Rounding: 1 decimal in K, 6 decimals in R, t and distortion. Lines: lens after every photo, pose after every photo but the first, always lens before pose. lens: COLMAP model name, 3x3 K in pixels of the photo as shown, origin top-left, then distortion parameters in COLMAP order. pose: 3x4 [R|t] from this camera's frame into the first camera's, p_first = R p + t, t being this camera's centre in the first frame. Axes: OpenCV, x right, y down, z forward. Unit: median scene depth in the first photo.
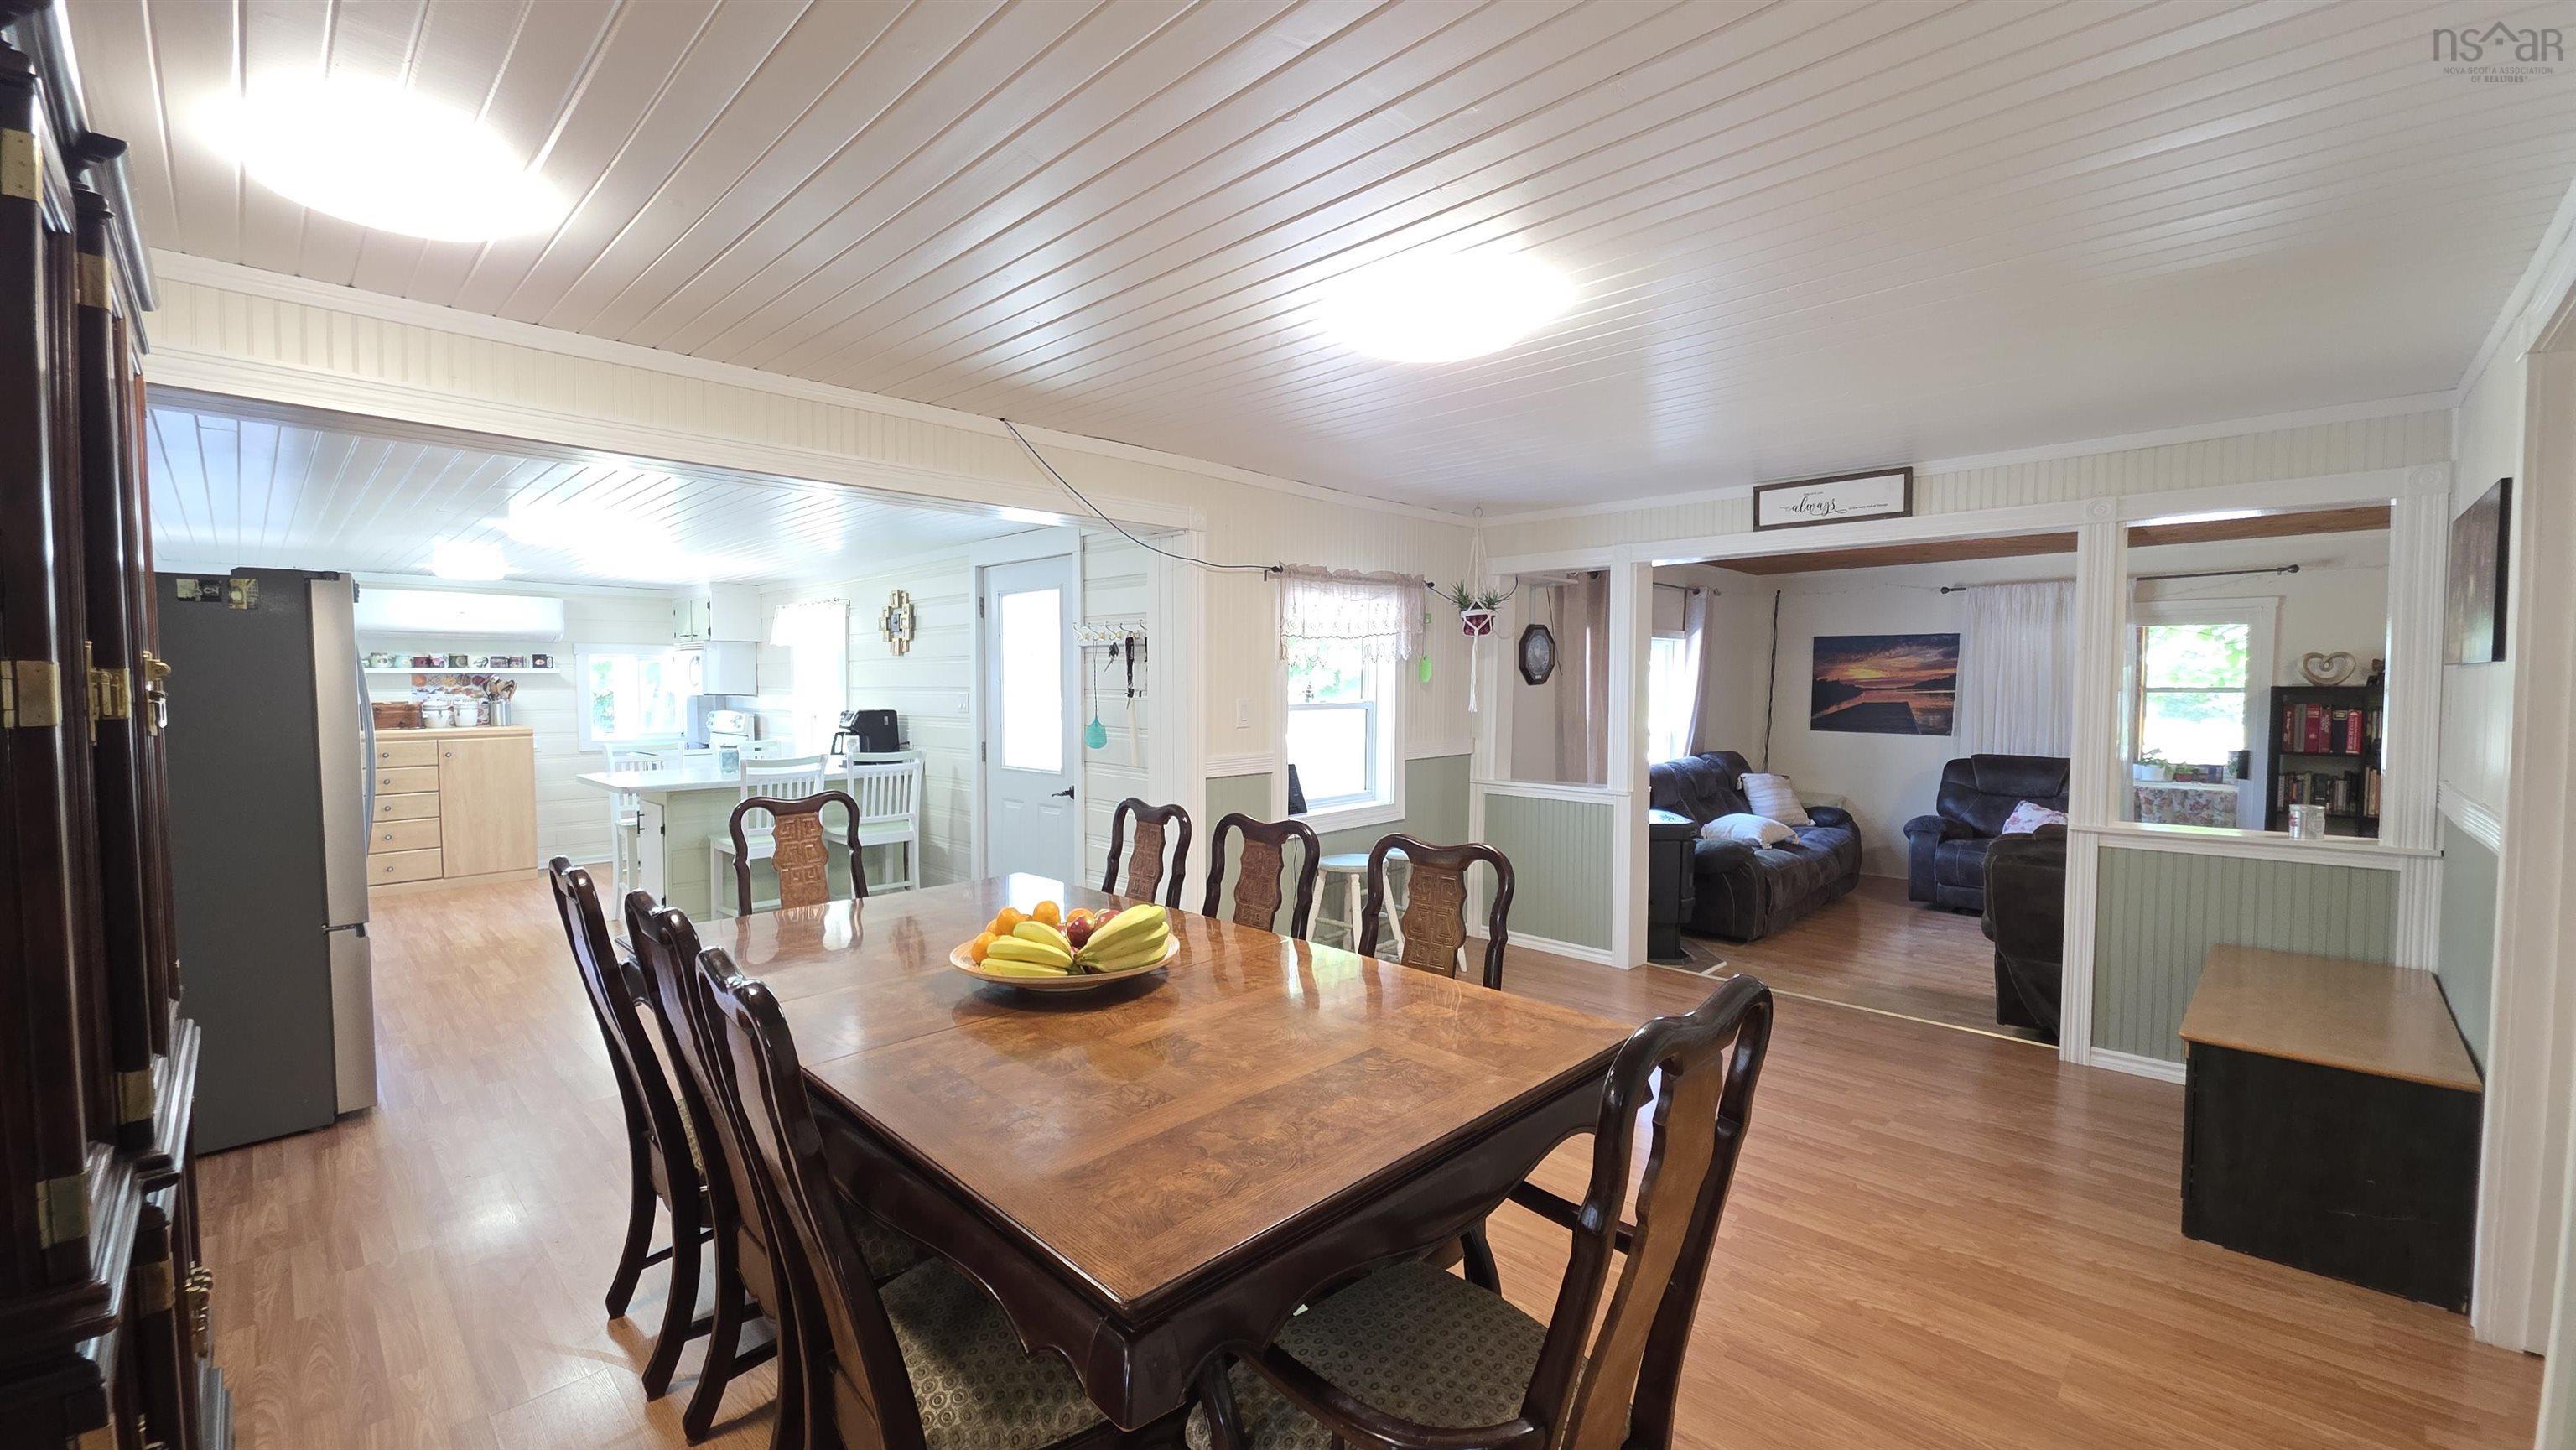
lens RADIAL K [[1019.0, 0, 1288.1], [0, 1019.0, 733.1], [0, 0, 1]] dist [-0.003276, -0.000373]
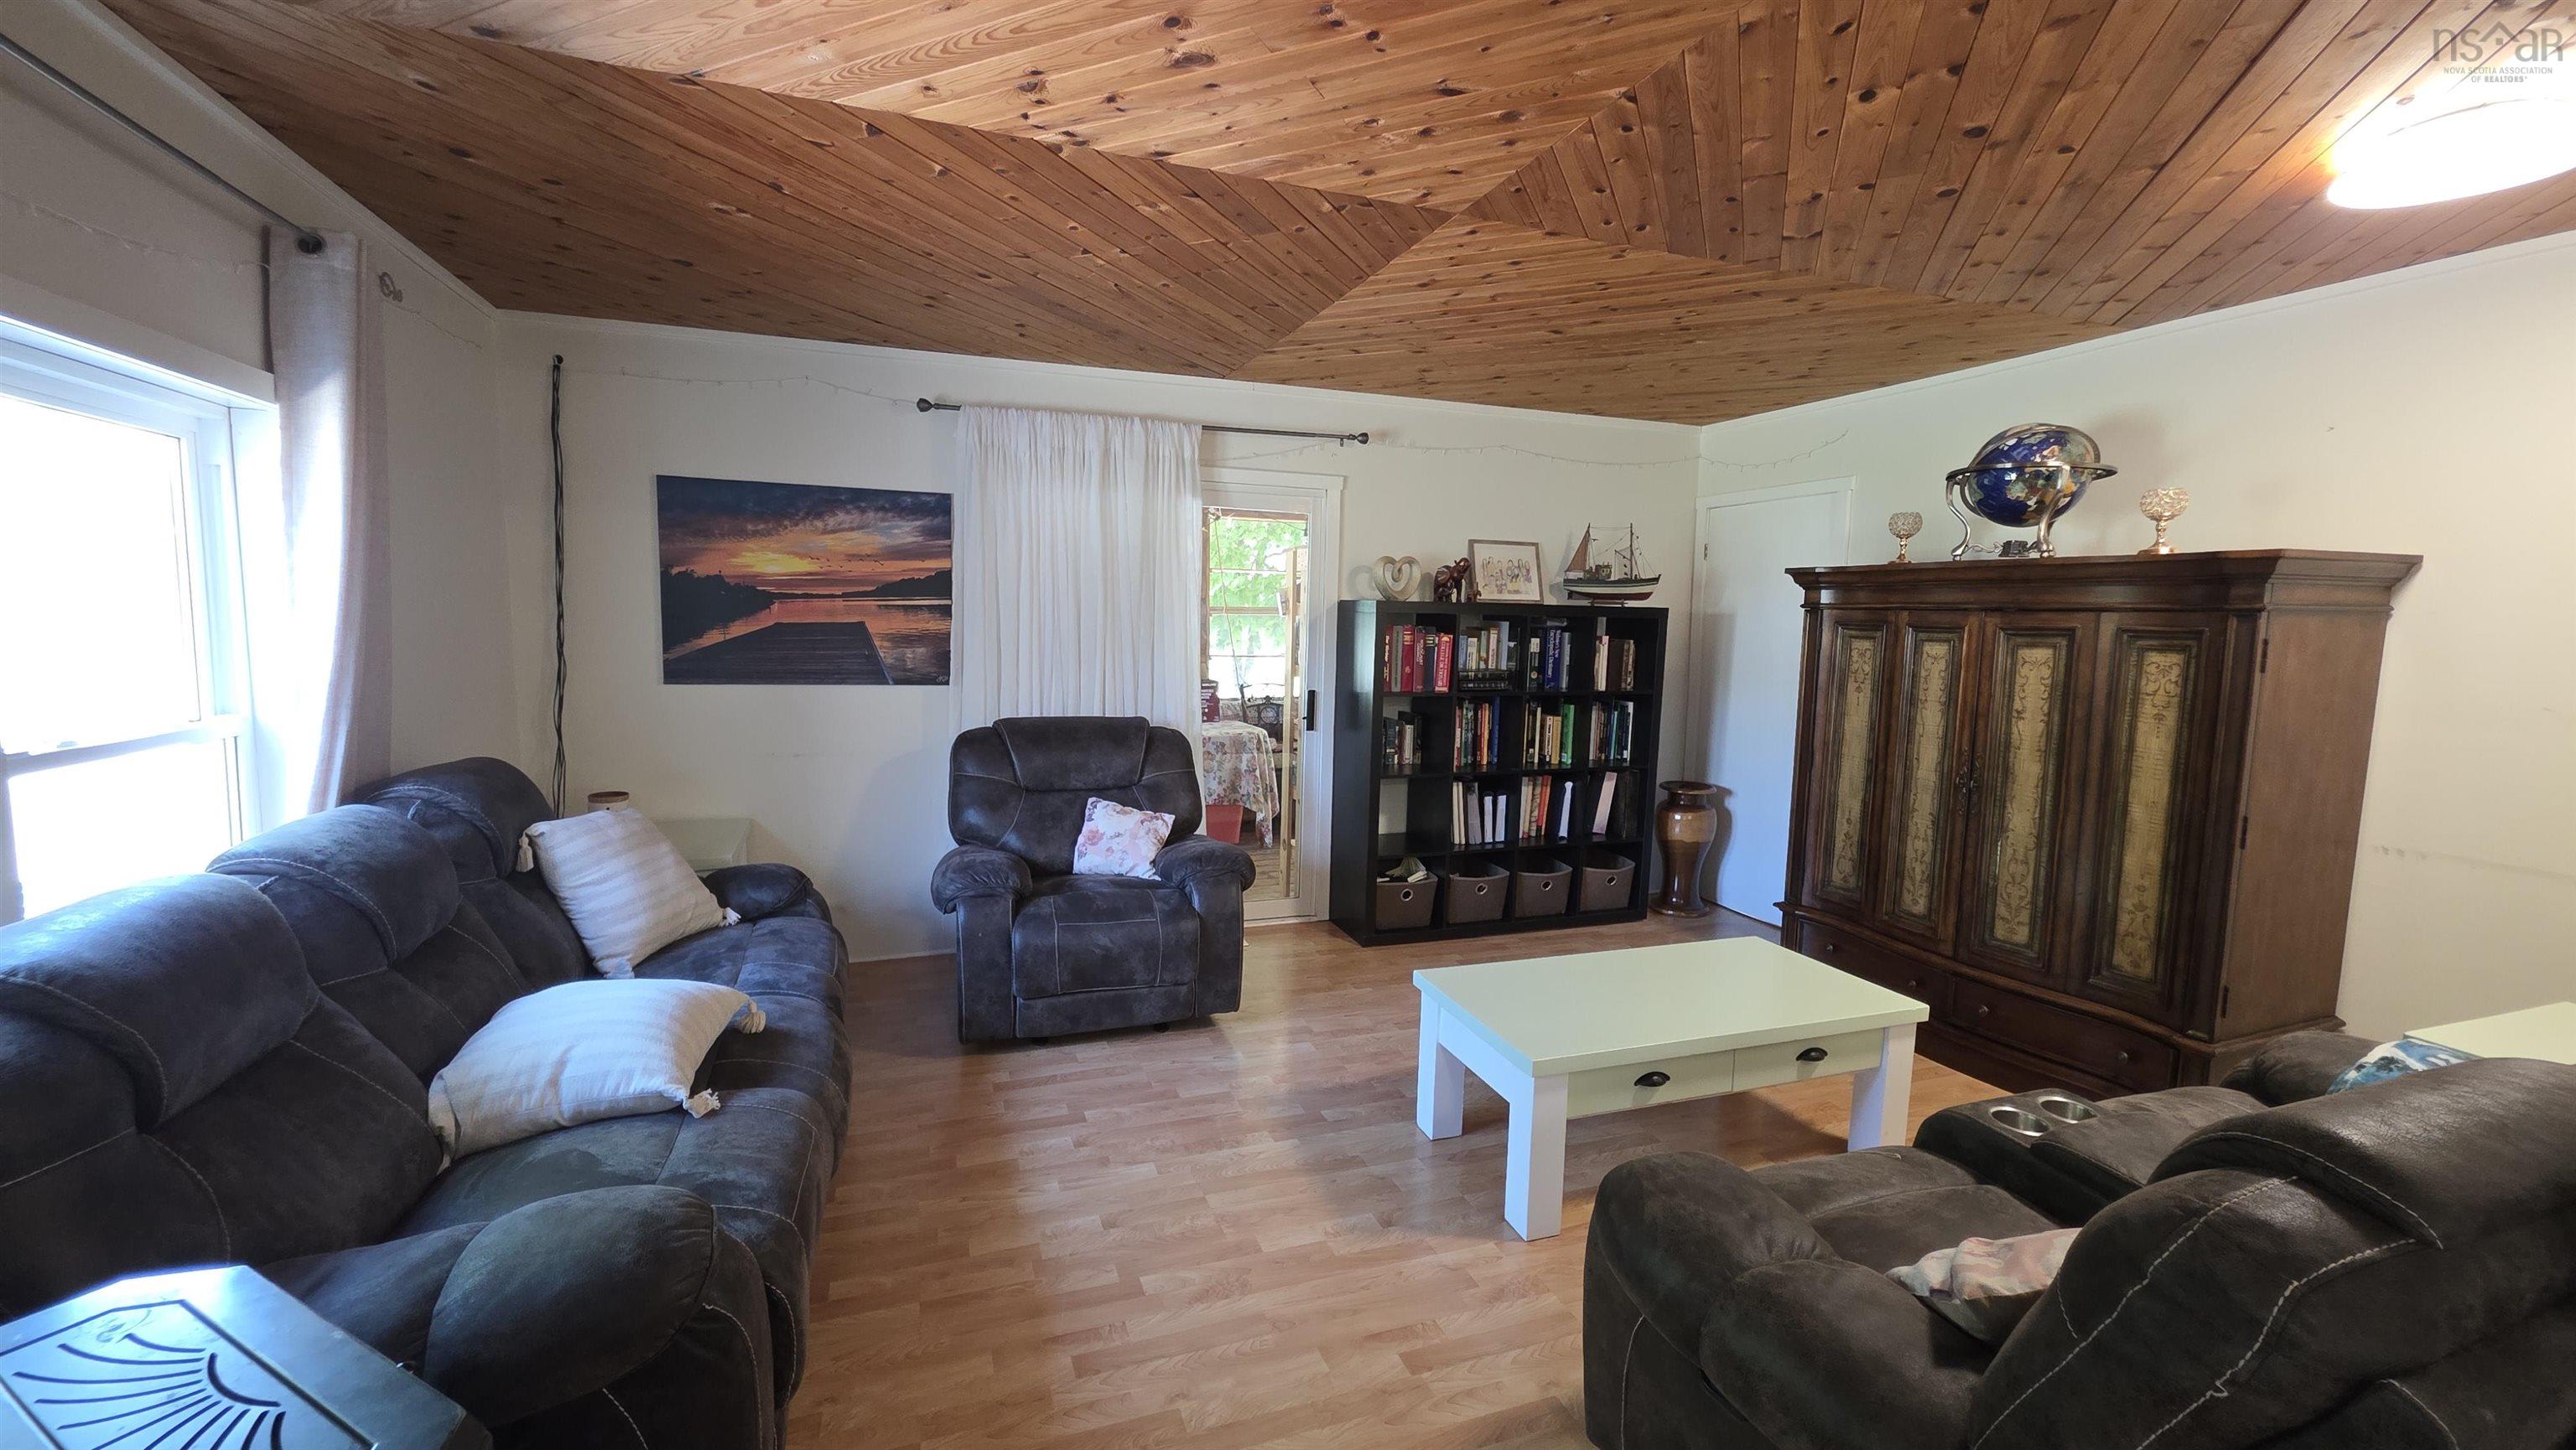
lens RADIAL K [[1019.0, 0, 1283.1], [0, 1019.0, 727.7], [0, 0, 1]] dist [-0.003276, -0.000373]
pose [[0.427994, -0.088236, 0.899464, 0.243302], [0.026696, 0.996023, 0.085006, -0.016201], [-0.903387, -0.012370, 0.428648, 0.613355]]
